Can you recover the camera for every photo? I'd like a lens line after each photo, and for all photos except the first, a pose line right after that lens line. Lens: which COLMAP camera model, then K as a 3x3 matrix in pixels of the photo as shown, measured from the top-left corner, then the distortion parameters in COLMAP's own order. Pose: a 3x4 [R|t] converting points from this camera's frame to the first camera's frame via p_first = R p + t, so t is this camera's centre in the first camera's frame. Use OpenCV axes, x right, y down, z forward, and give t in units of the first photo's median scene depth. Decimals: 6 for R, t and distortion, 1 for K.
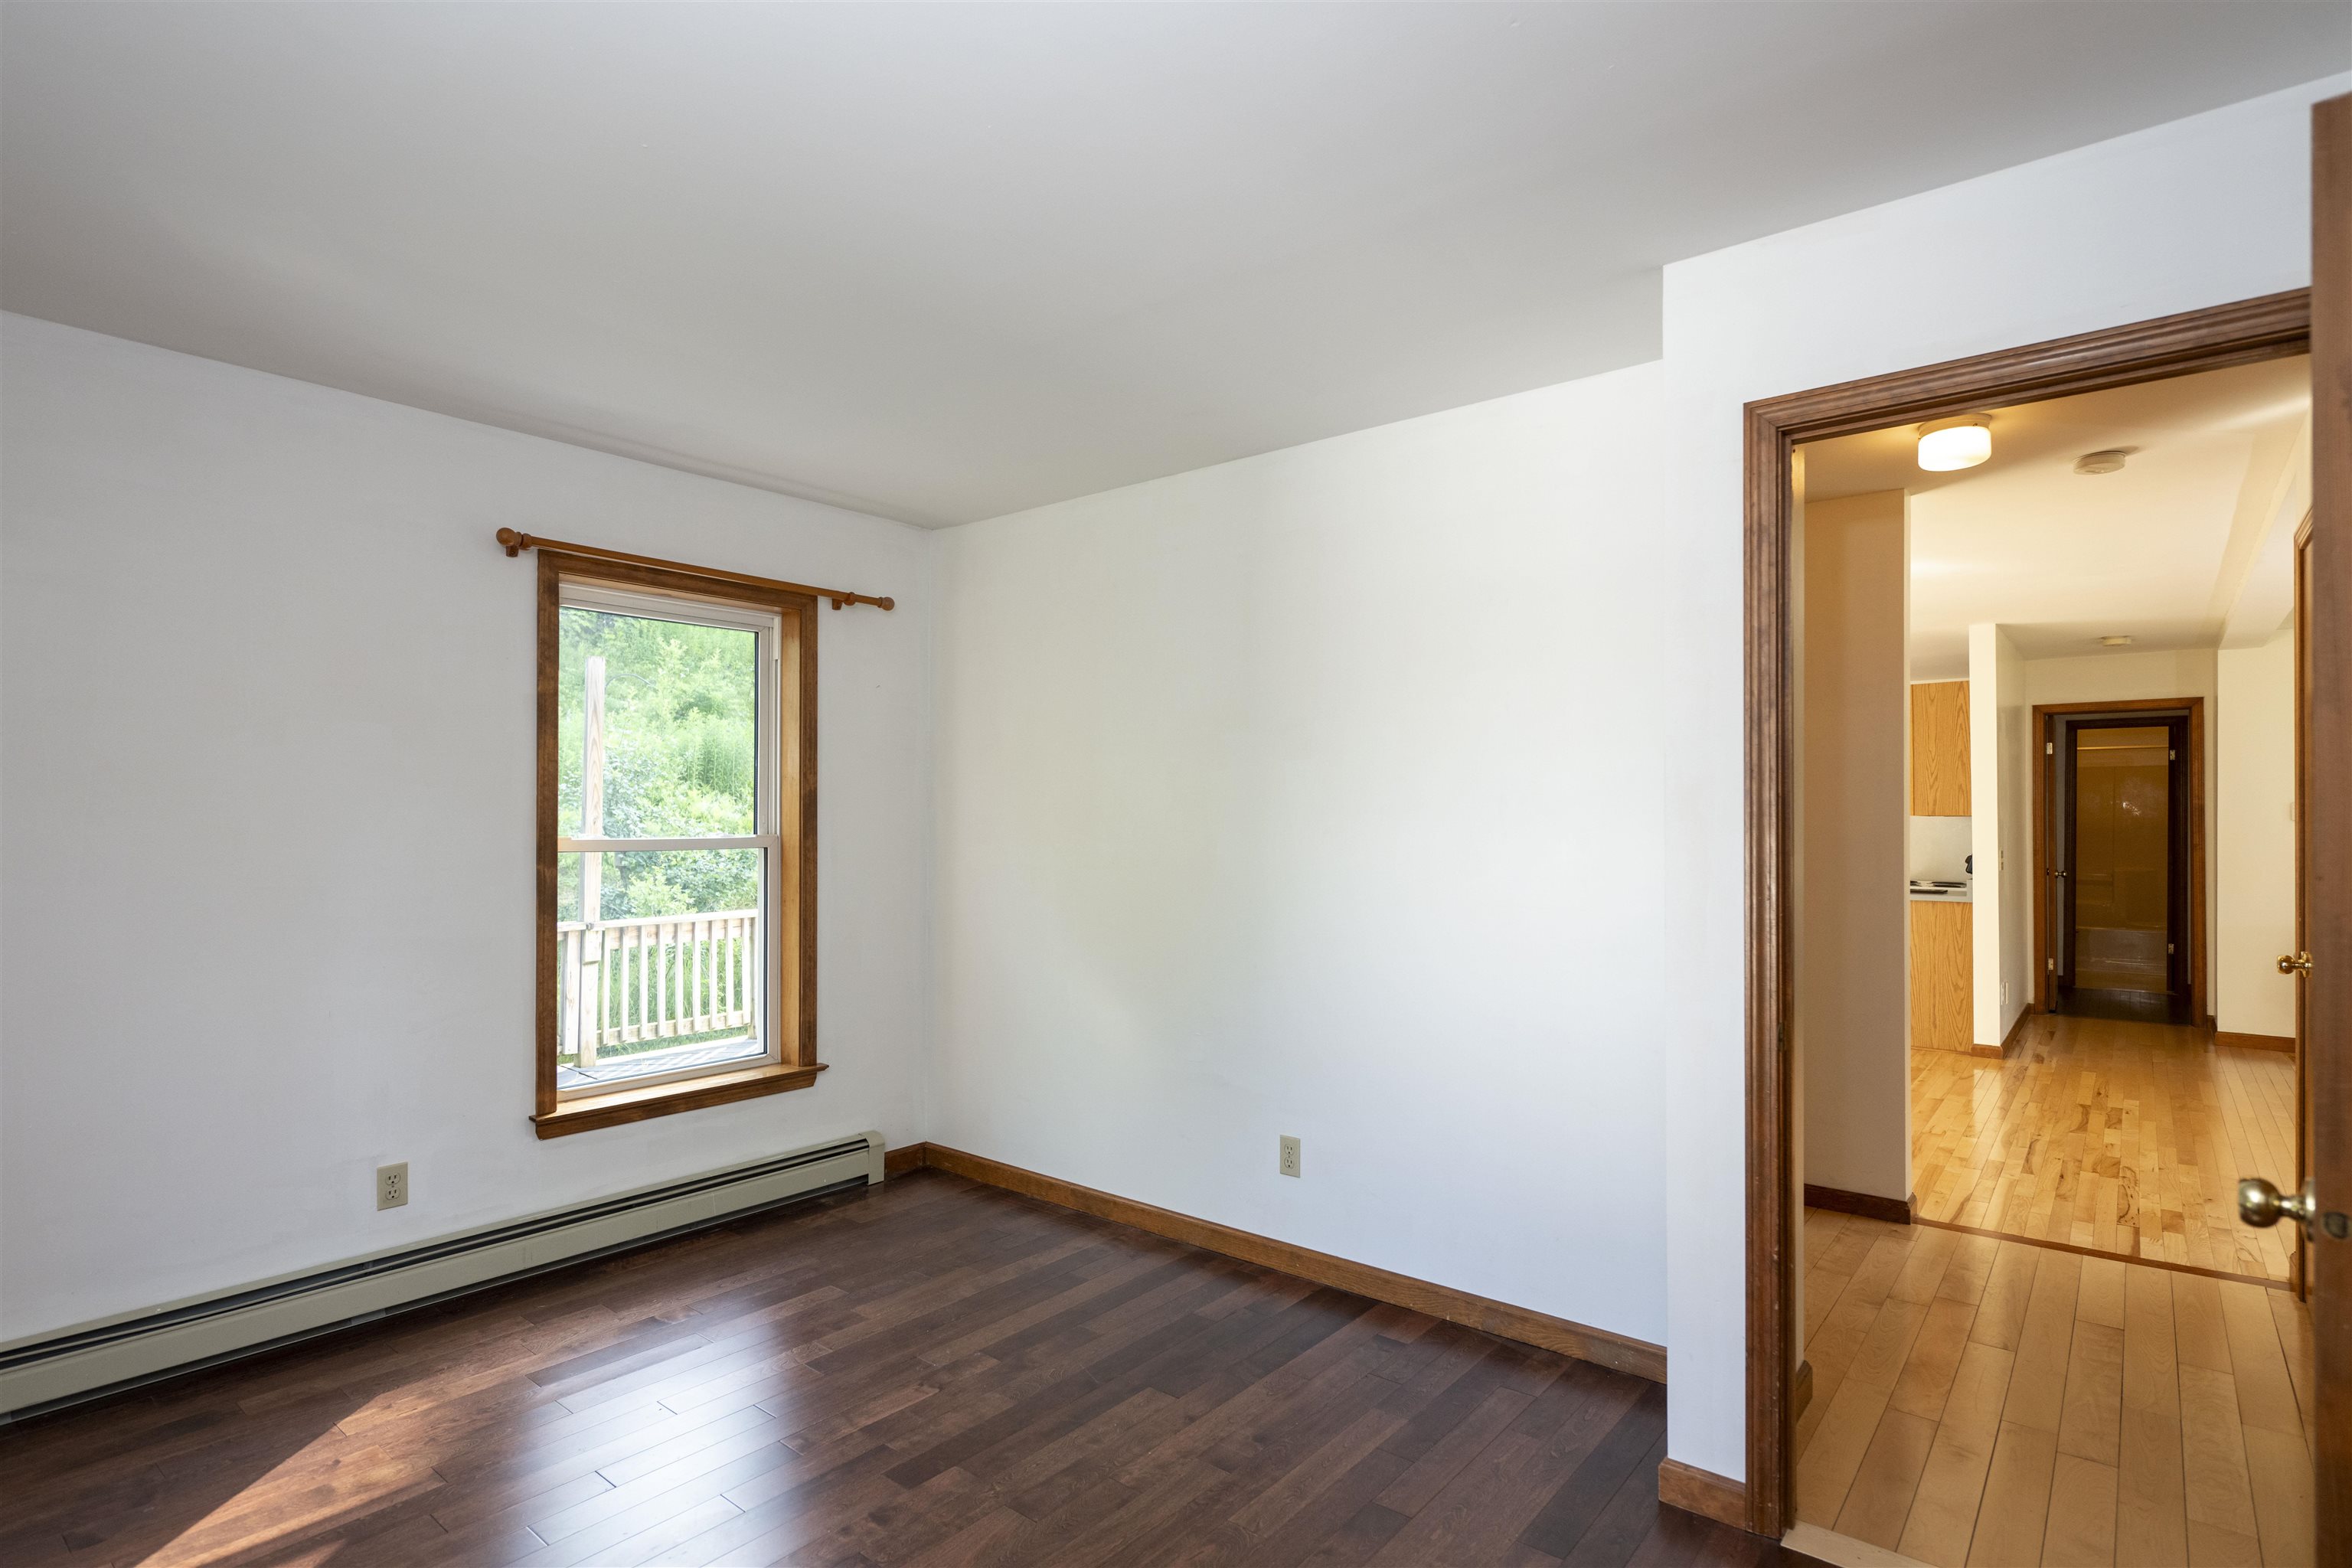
lens RADIAL K [[1201.9, 0, 1178.1], [0, 1201.9, 792.7], [0, 0, 1]] dist [-0.002958, 0.000420]
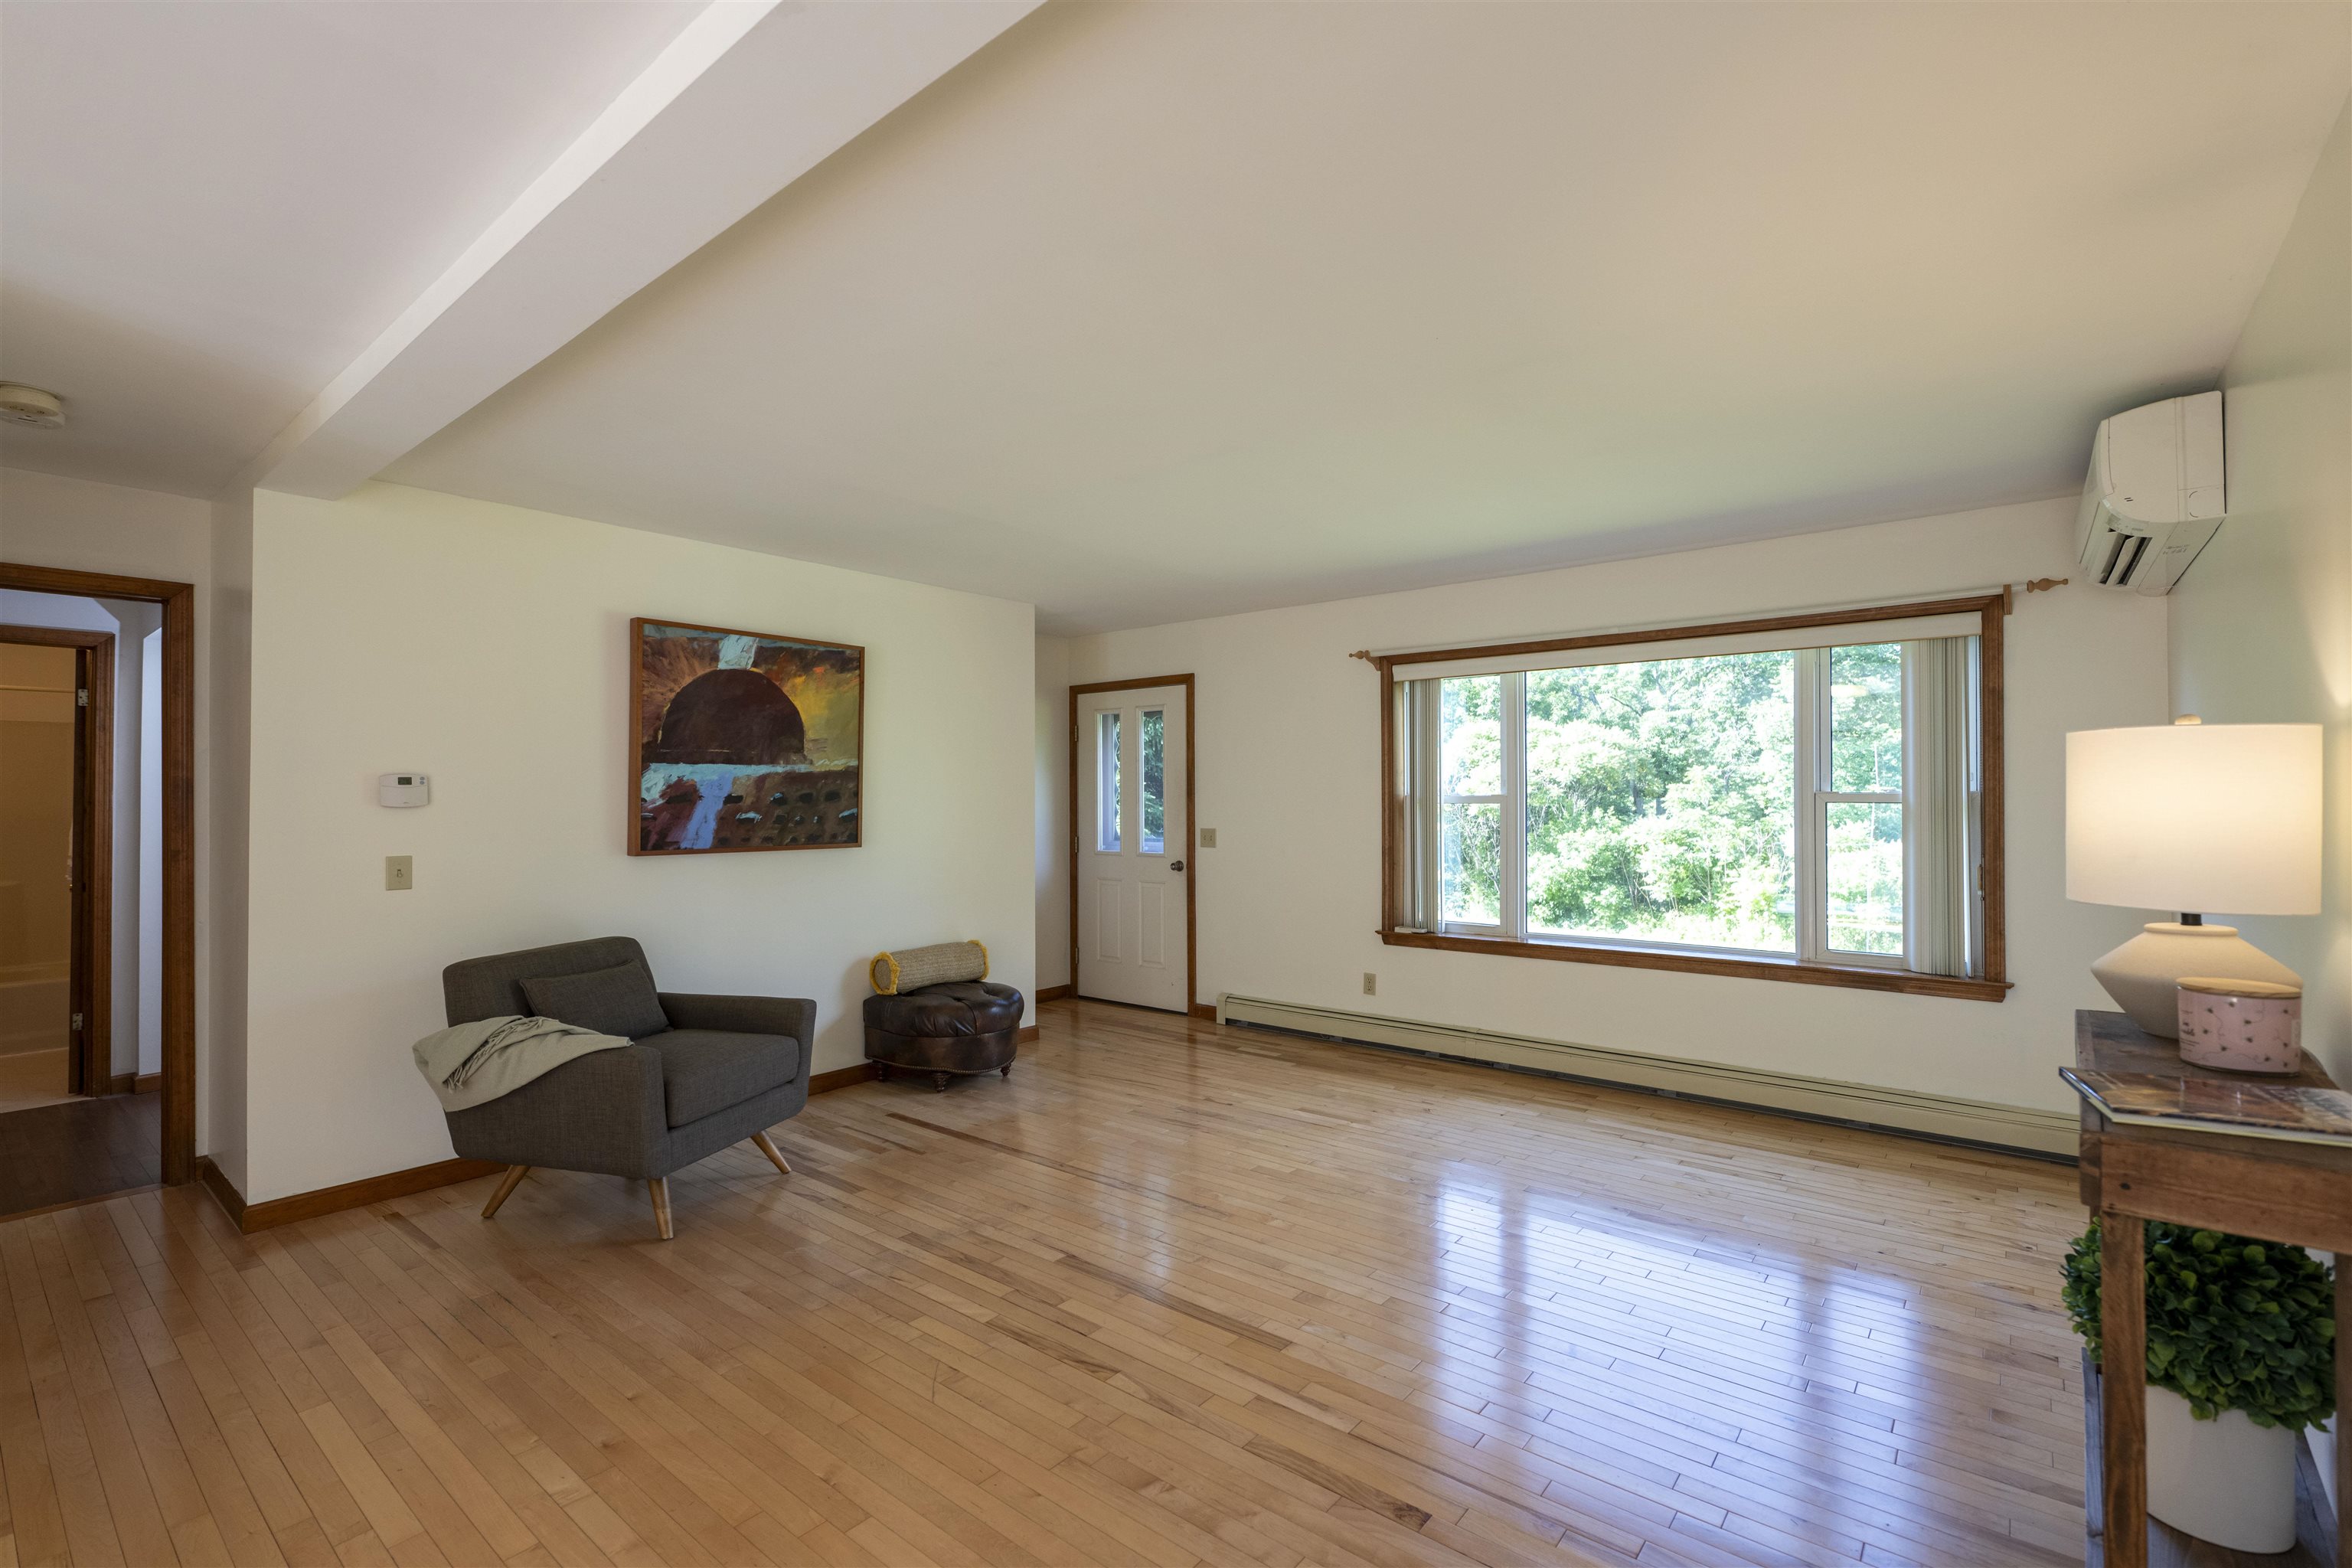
lens RADIAL K [[1020.5, 0, 1294.9], [0, 1020.5, 785.0], [0, 0, 1]] dist [-0.001043, -0.000206]
pose [[-0.049335, 0.003908, 0.998775, 0.260746], [-0.012982, 0.999905, -0.004553, 0.005725], [-0.998698, -0.013190, -0.049280, 0.375025]]
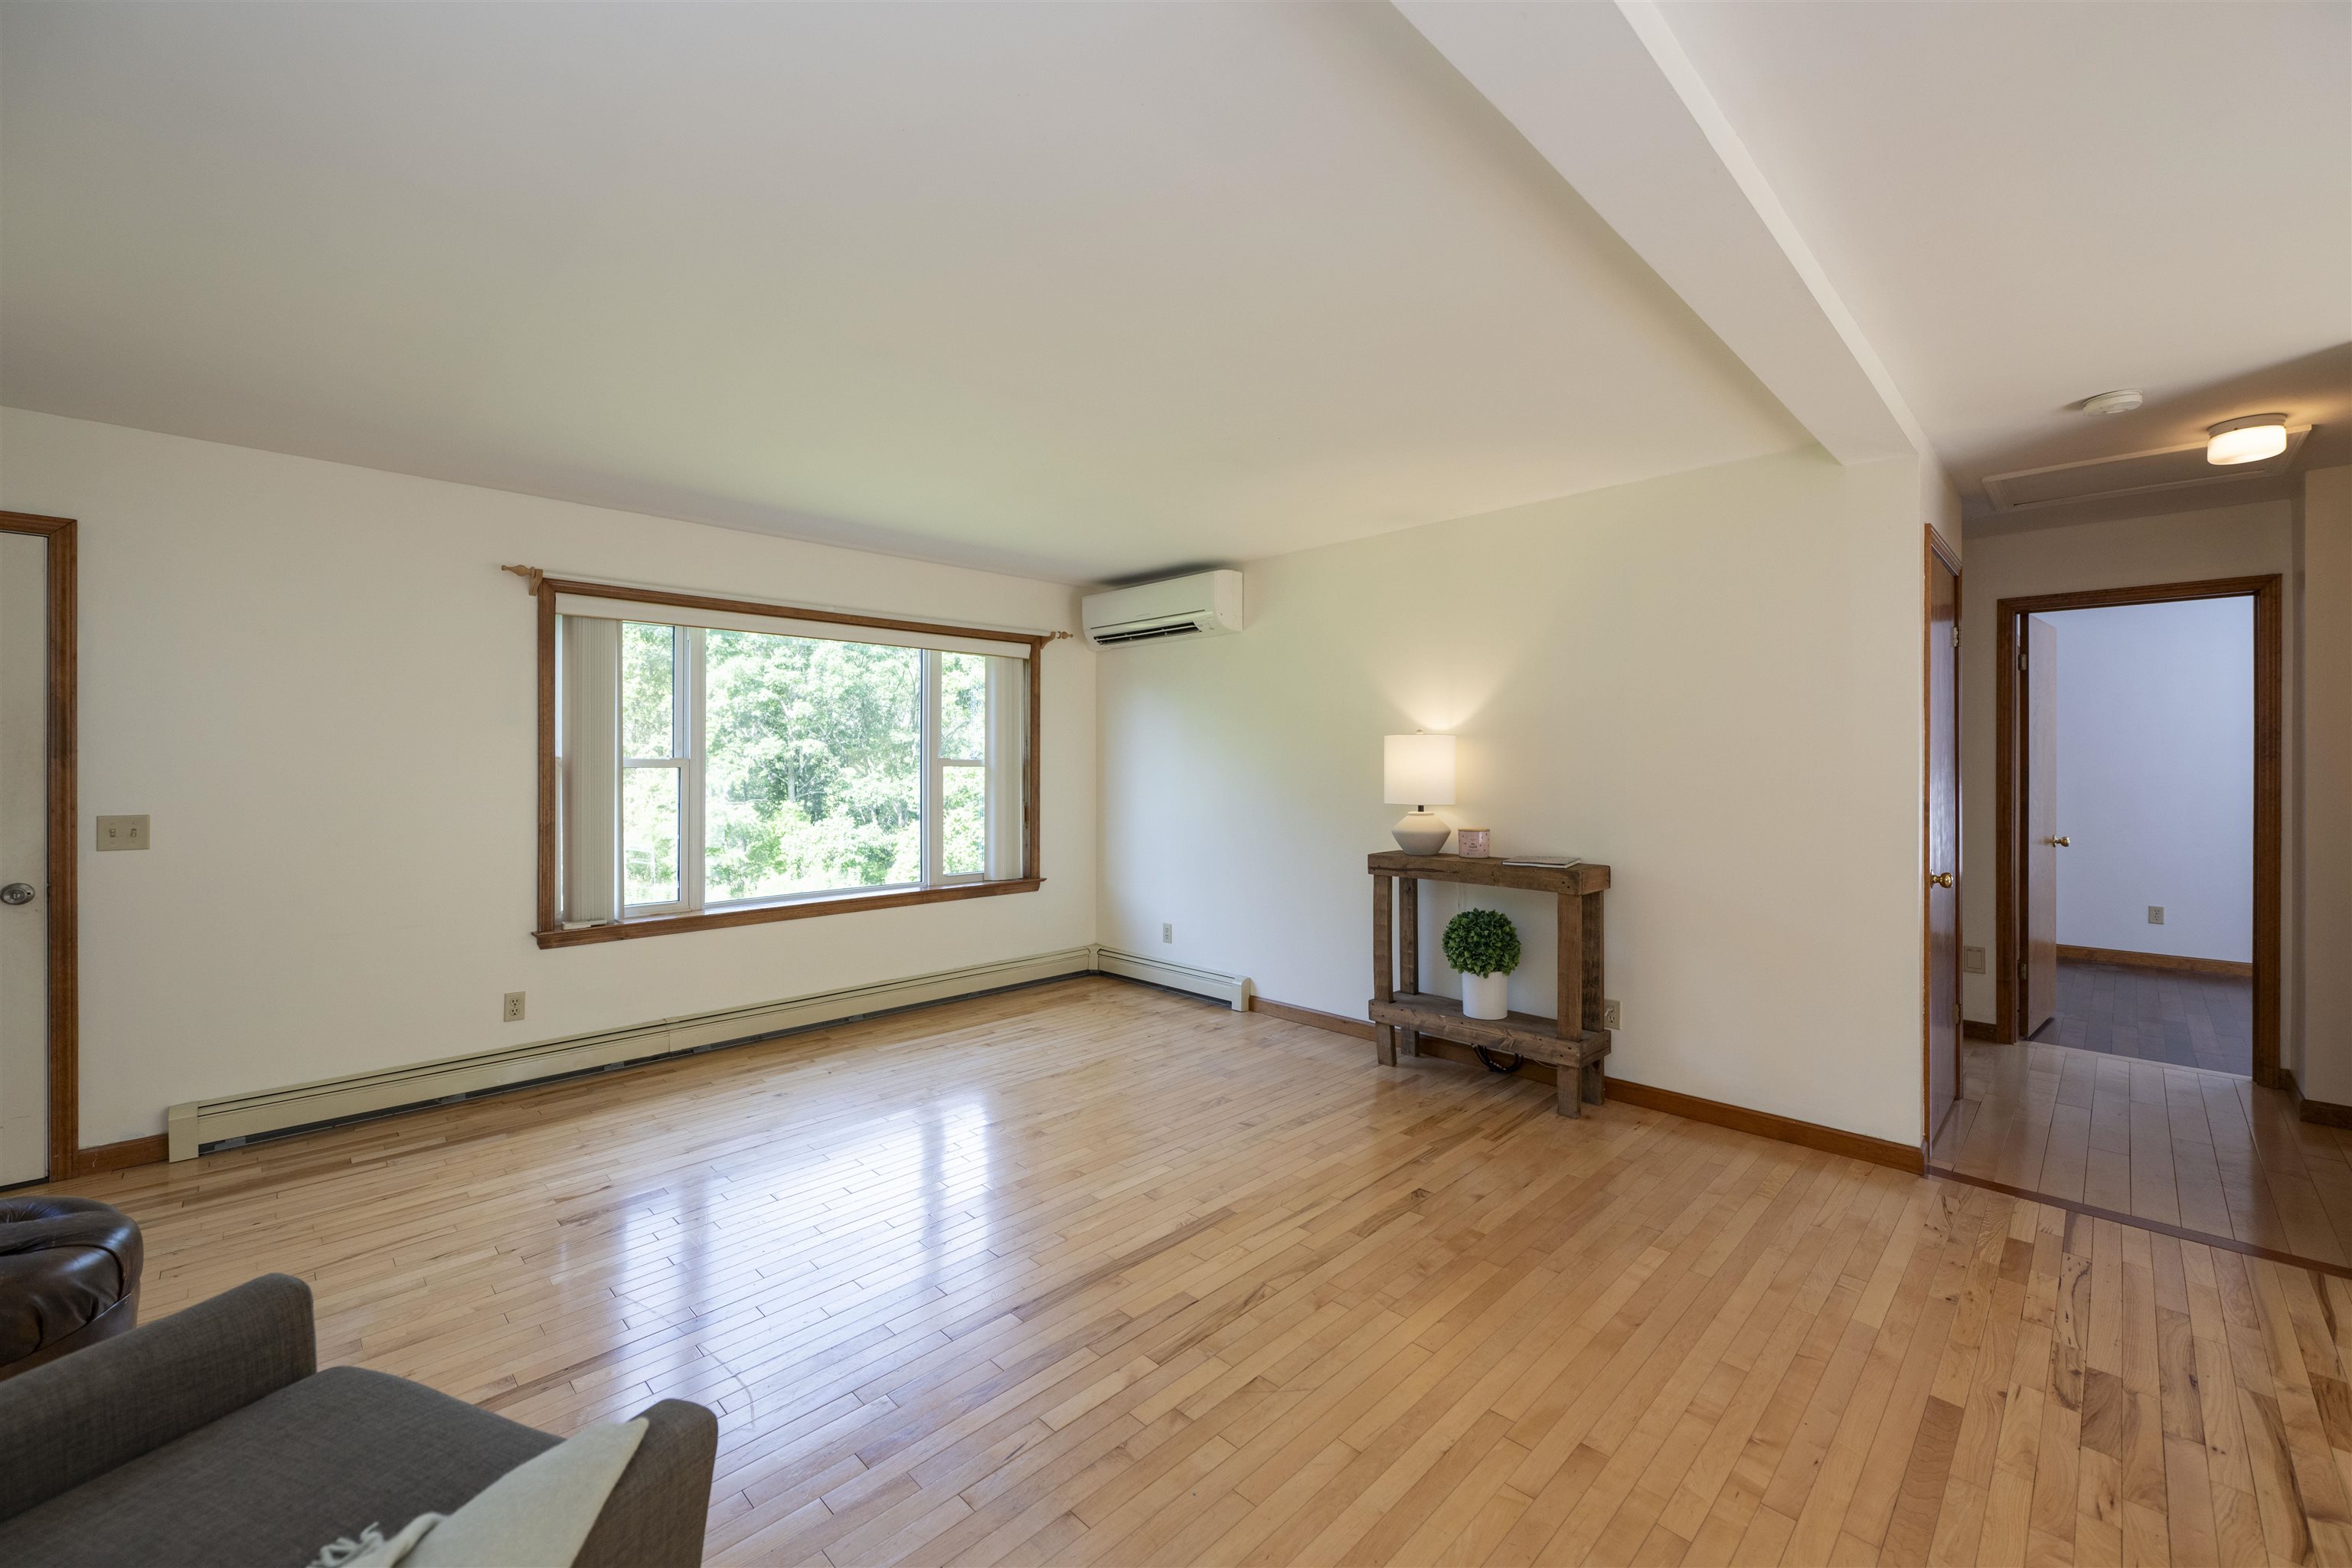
lens RADIAL K [[941.7, 0, 1117.7], [0, 941.7, 769.2], [0, 0, 1]] dist [-0.000628, 0.000576]
pose [[-0.989733, -0.006762, 0.142767, 0.526384], [-0.008286, 0.999915, -0.010085, 0.015343], [-0.142686, -0.011164, -0.989705, 0.669312]]
